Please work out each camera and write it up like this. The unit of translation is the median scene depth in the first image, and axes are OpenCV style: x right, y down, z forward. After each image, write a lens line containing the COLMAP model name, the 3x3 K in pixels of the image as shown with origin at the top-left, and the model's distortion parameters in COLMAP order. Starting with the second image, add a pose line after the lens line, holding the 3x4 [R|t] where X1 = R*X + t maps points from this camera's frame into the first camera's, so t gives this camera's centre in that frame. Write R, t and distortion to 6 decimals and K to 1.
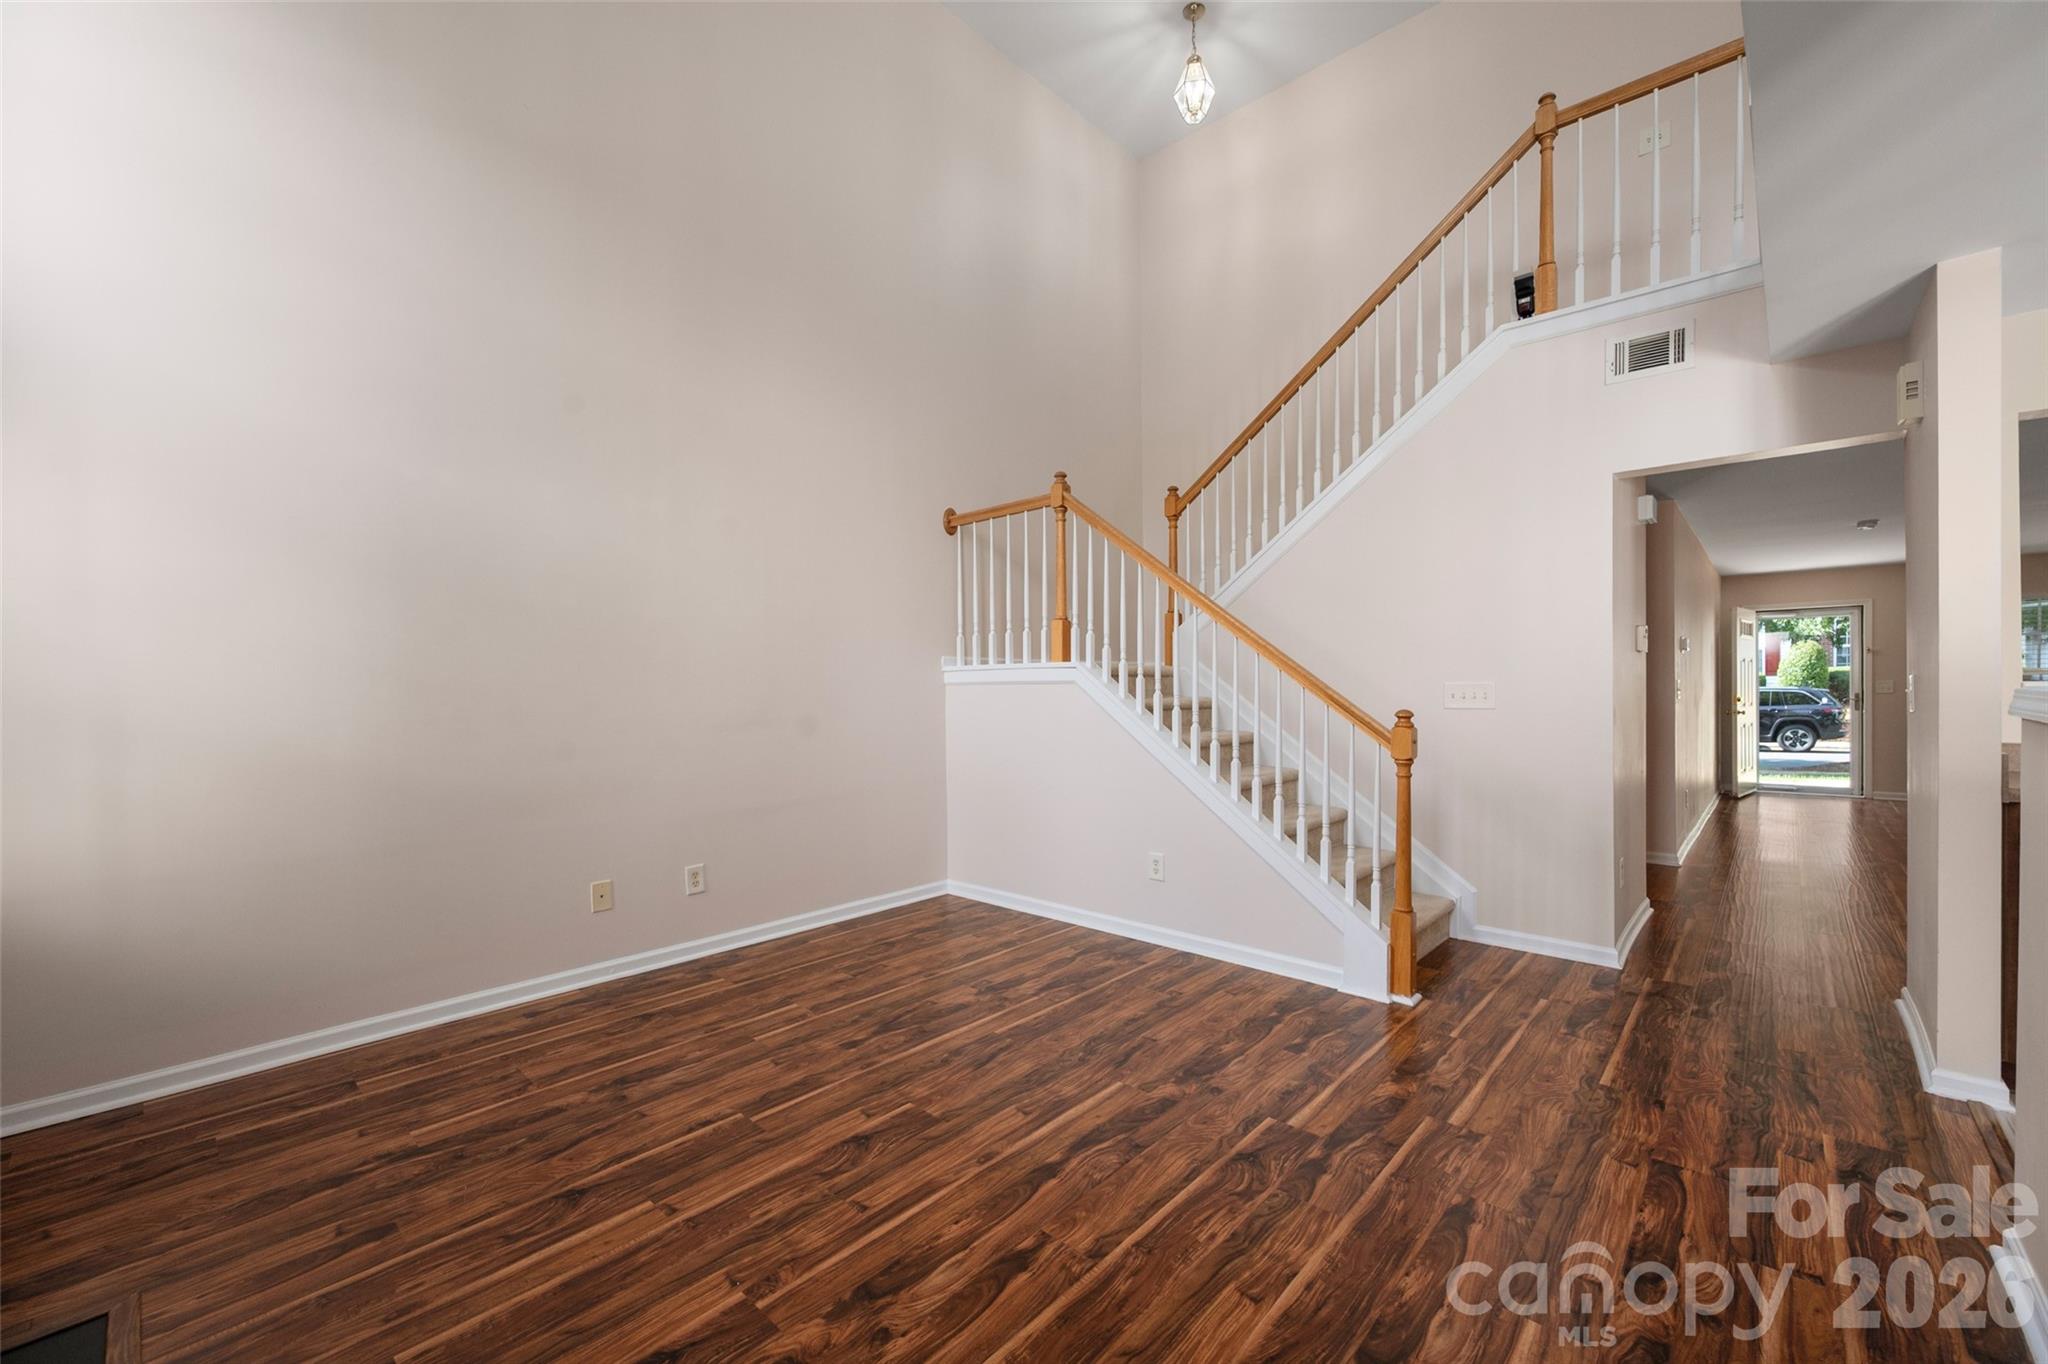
lens RADIAL K [[823.5, 0, 1022.8], [0, 823.5, 687.5], [0, 0, 1]] dist [-0.000417, 0.000032]
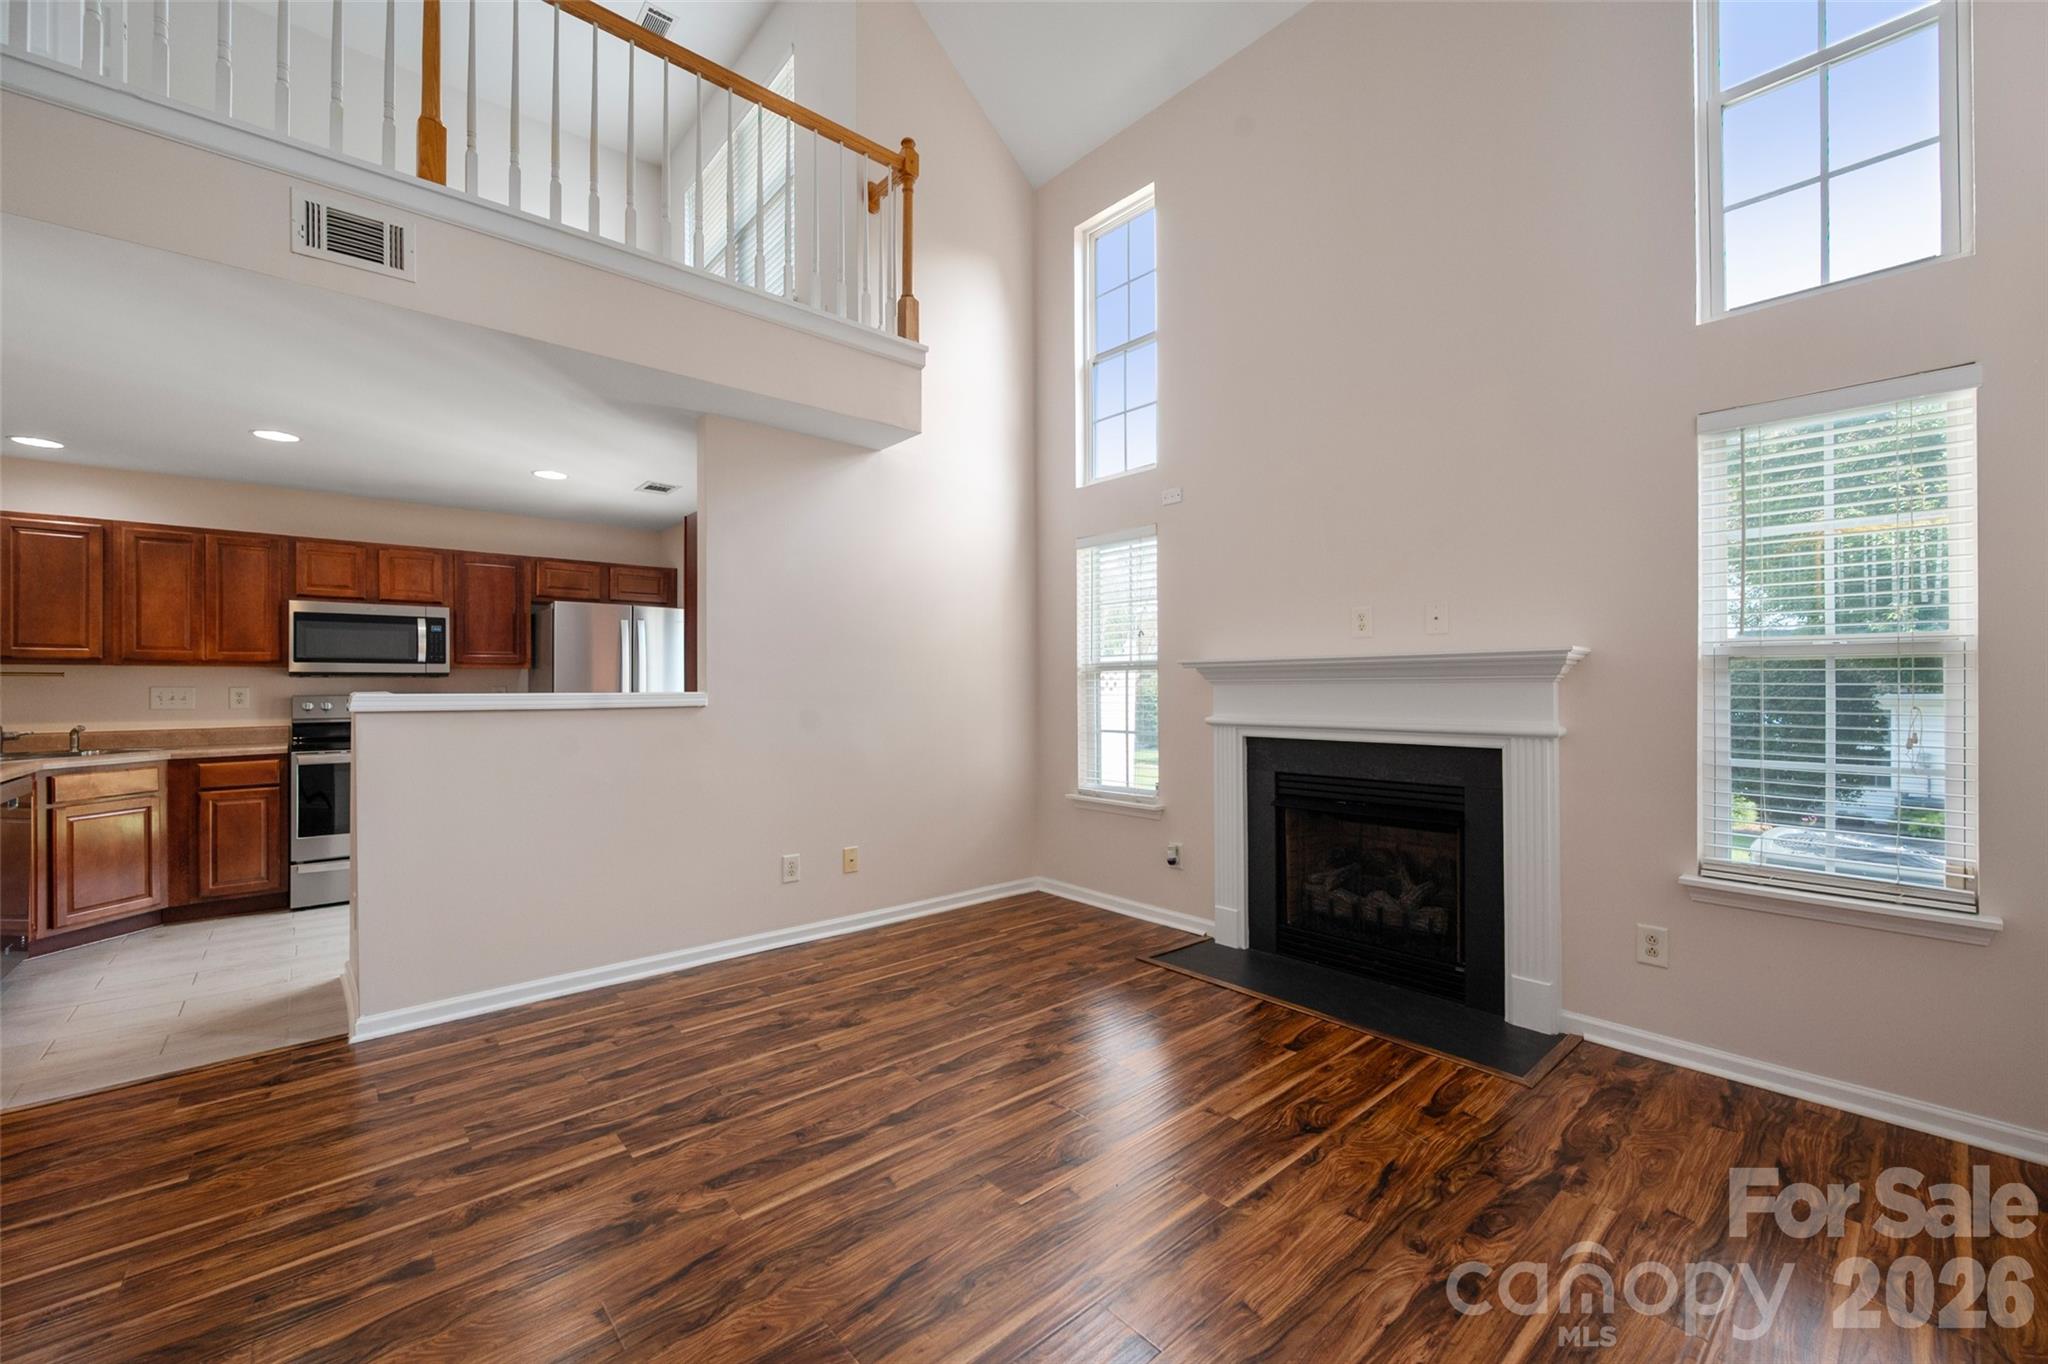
lens RADIAL K [[823.5, 0, 1024.8], [0, 823.5, 684.2], [0, 0, 1]] dist [-0.000417, 0.000032]
pose [[-0.994617, 0.013421, 0.102748, -0.253108], [0.012960, 0.999903, -0.005149, 0.002559], [-0.102808, -0.003790, -0.994694, 1.981278]]
